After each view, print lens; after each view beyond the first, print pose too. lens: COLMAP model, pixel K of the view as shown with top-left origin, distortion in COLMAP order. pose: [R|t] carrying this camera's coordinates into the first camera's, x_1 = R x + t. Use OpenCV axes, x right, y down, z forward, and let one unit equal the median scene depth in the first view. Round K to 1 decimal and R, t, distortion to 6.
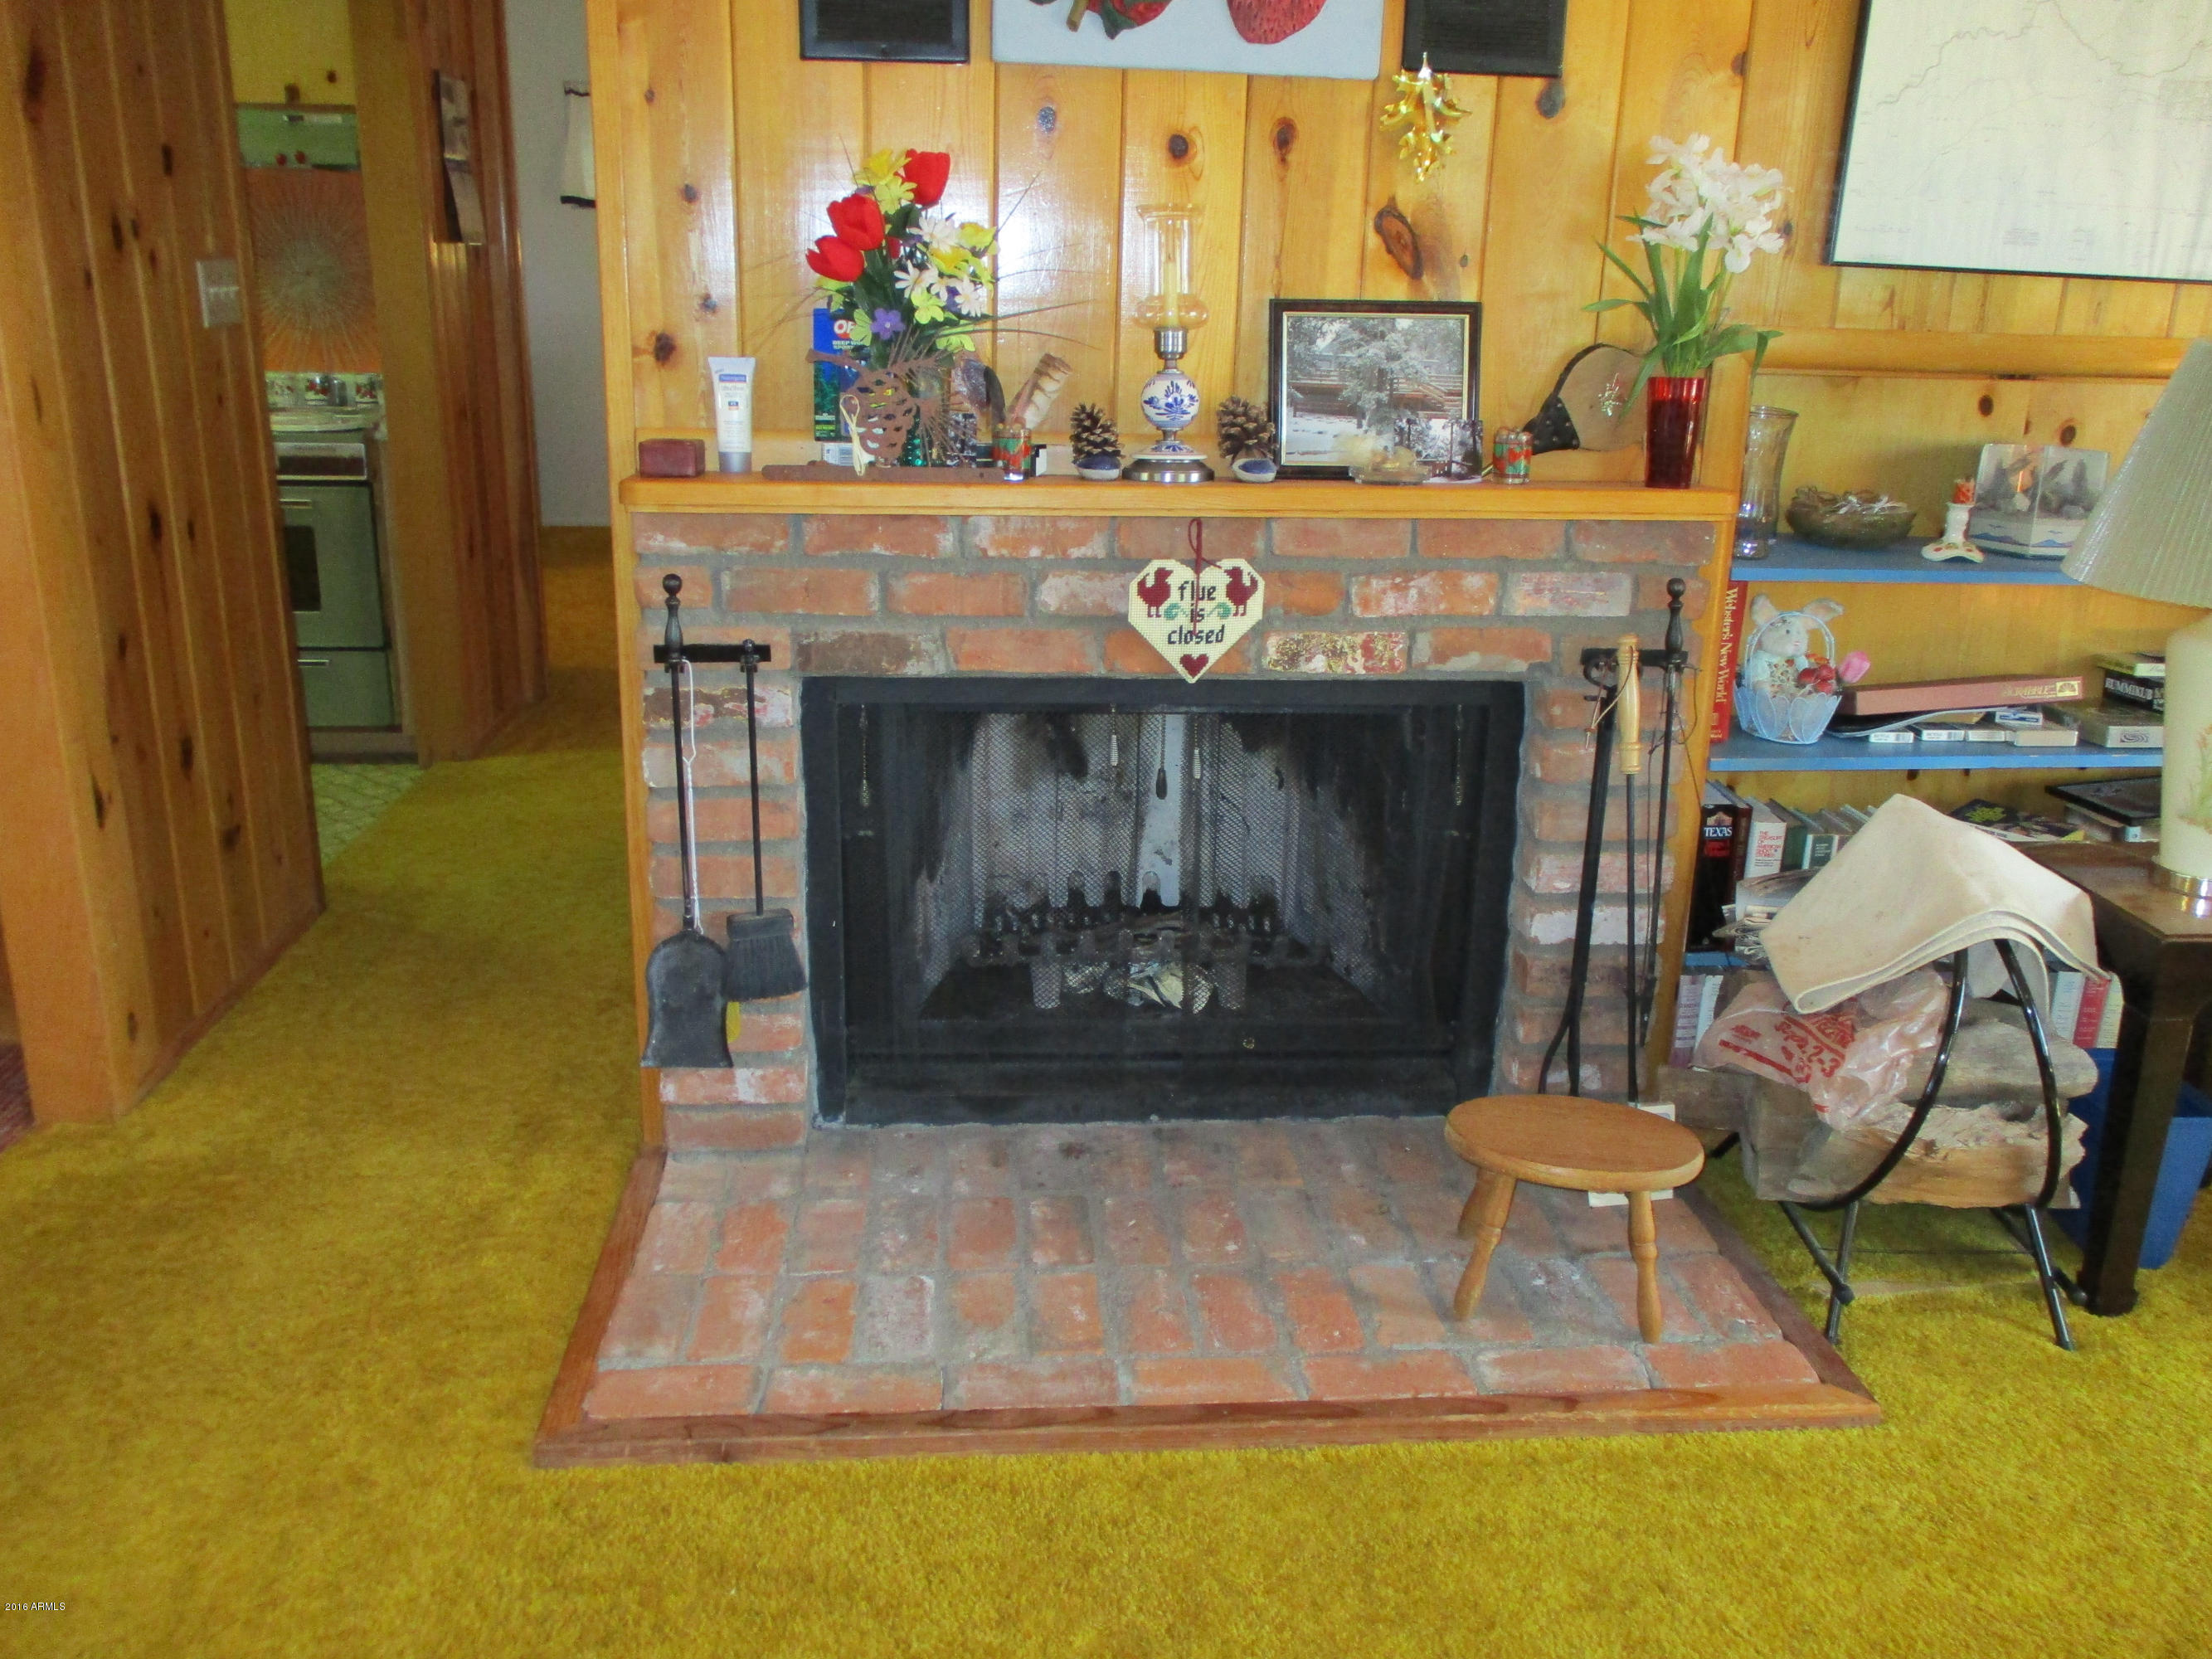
lens RADIAL K [[1859.4, 0, 1112.8], [0, 1859.4, 811.6], [0, 0, 1]] dist [-0.023414, 0.004195]
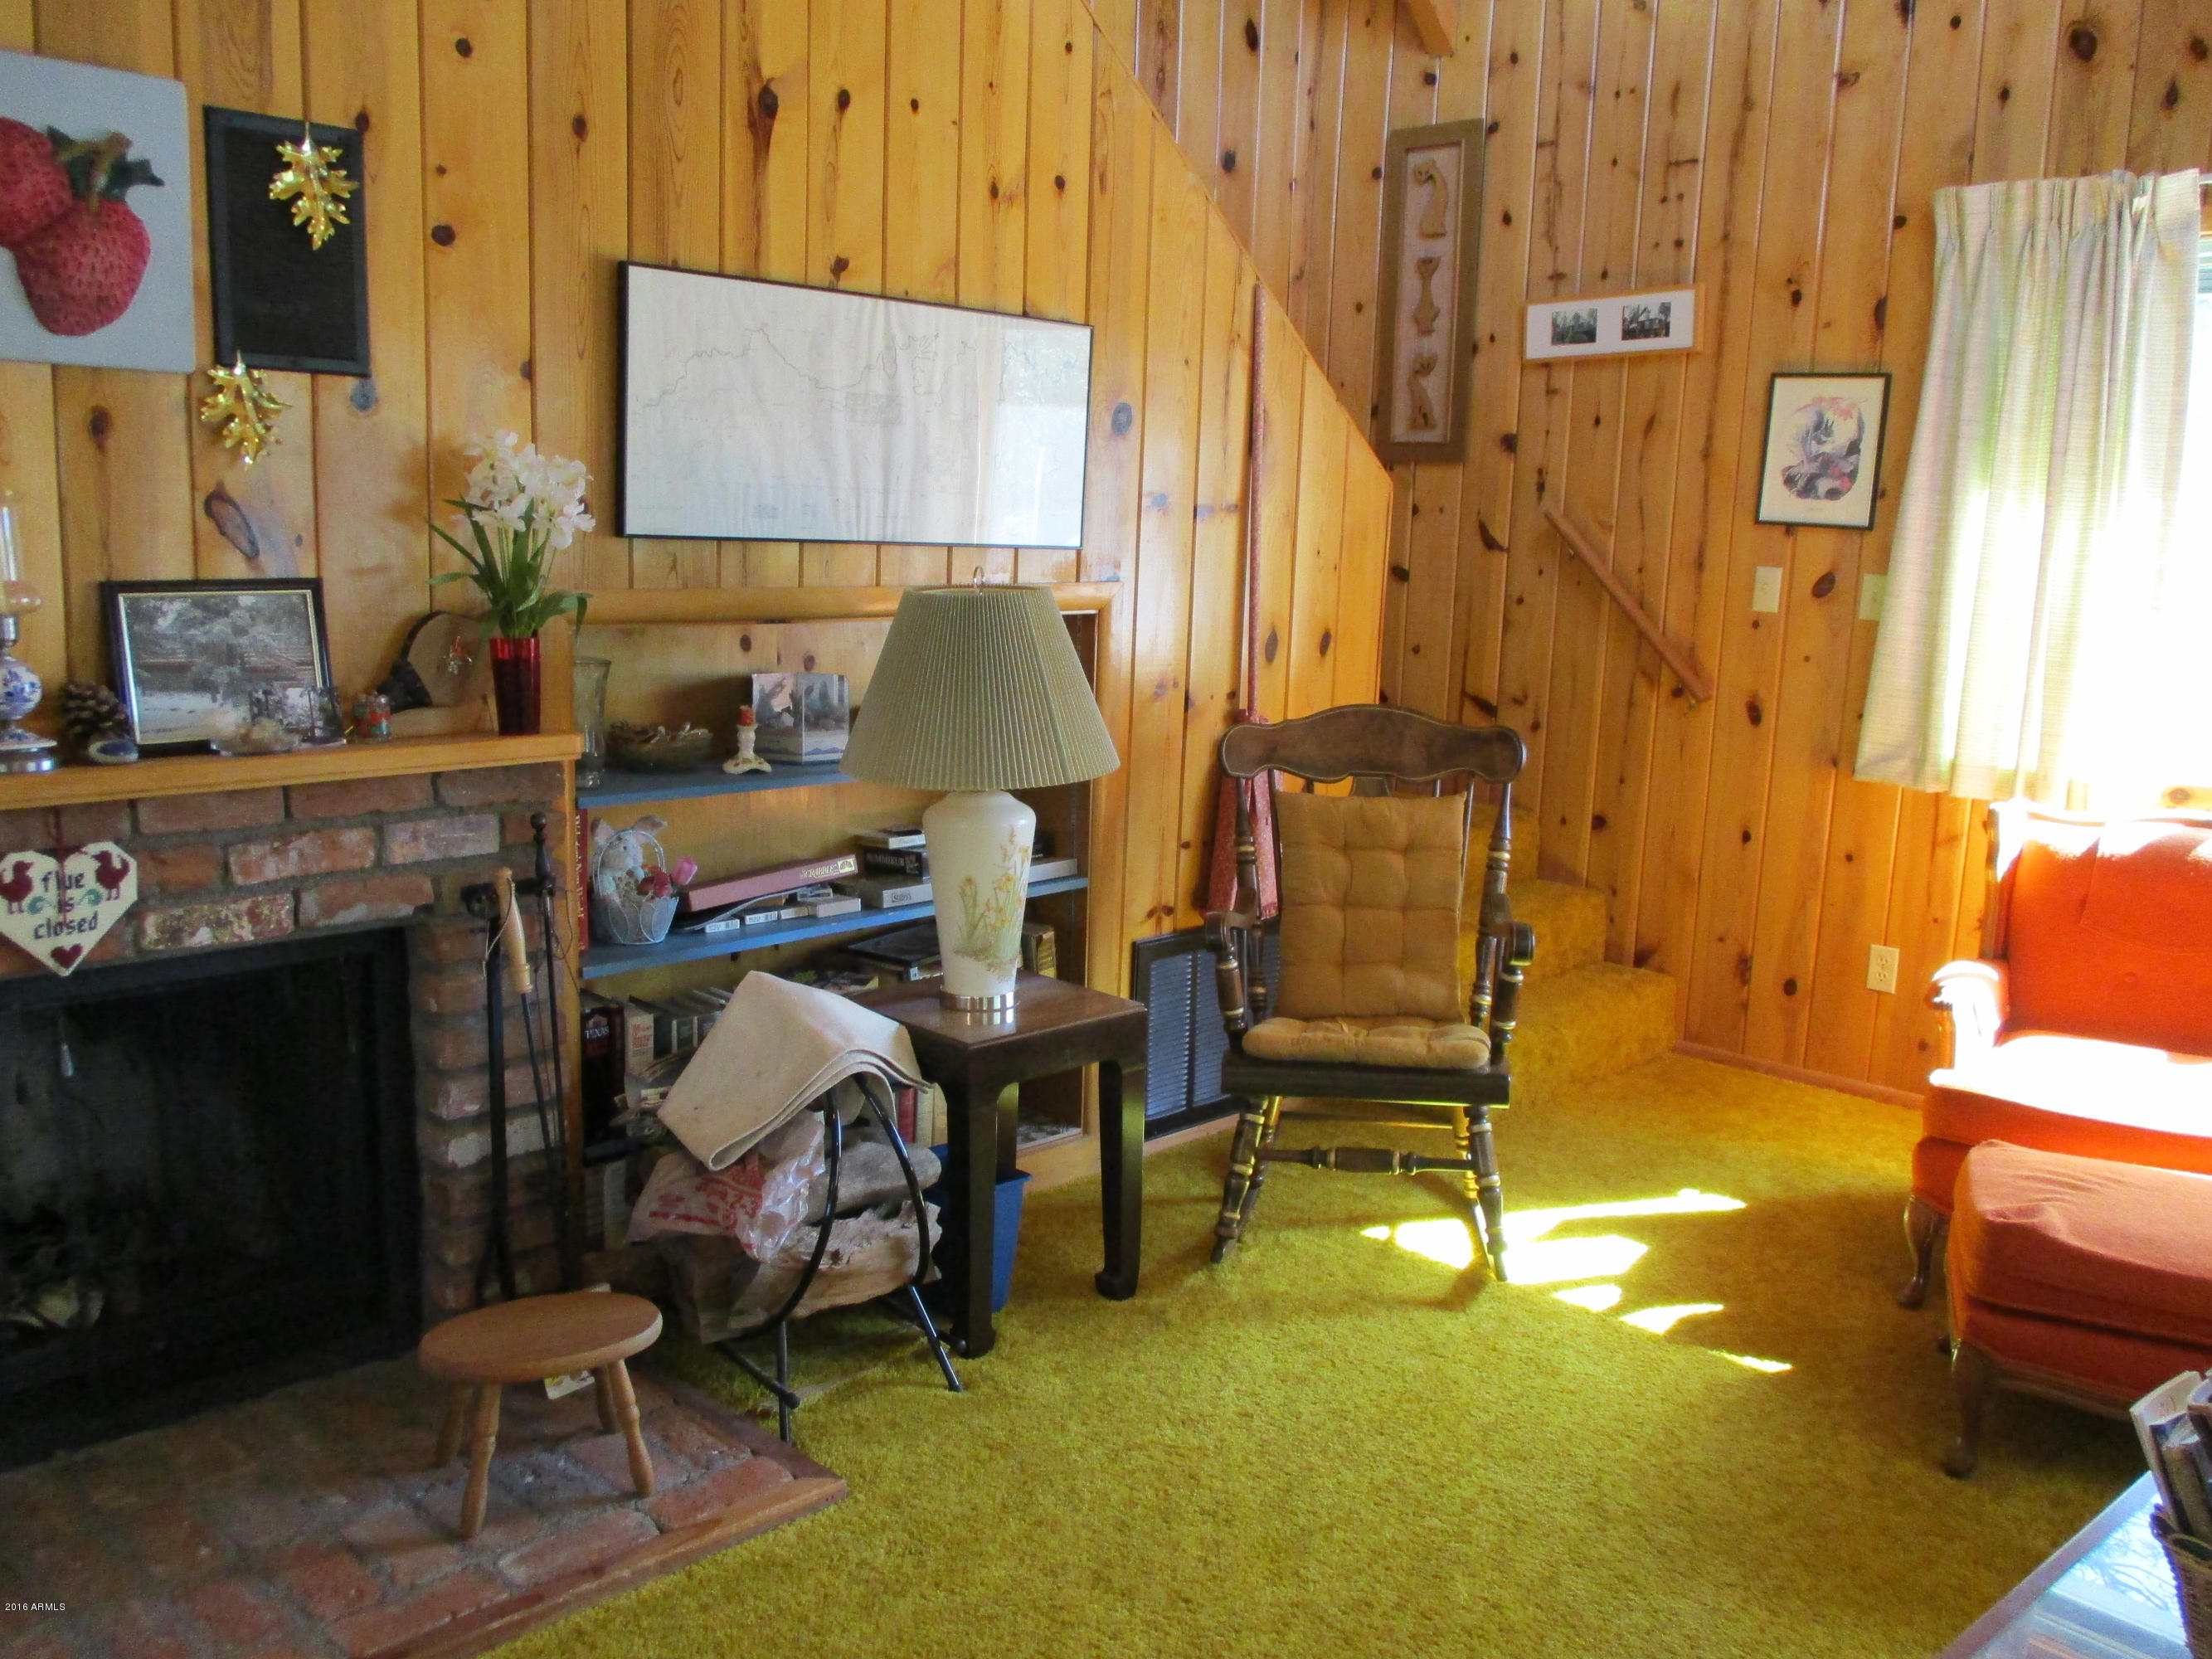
lens RADIAL K [[1859.4, 0, 1112.8], [0, 1859.4, 811.6], [0, 0, 1]] dist [-0.023414, 0.004195]
pose [[0.771326, -0.107337, 0.627324, -0.130815], [0.179862, 0.982259, -0.053082, -0.004982], [-0.610497, 0.153775, 0.776947, -0.080965]]
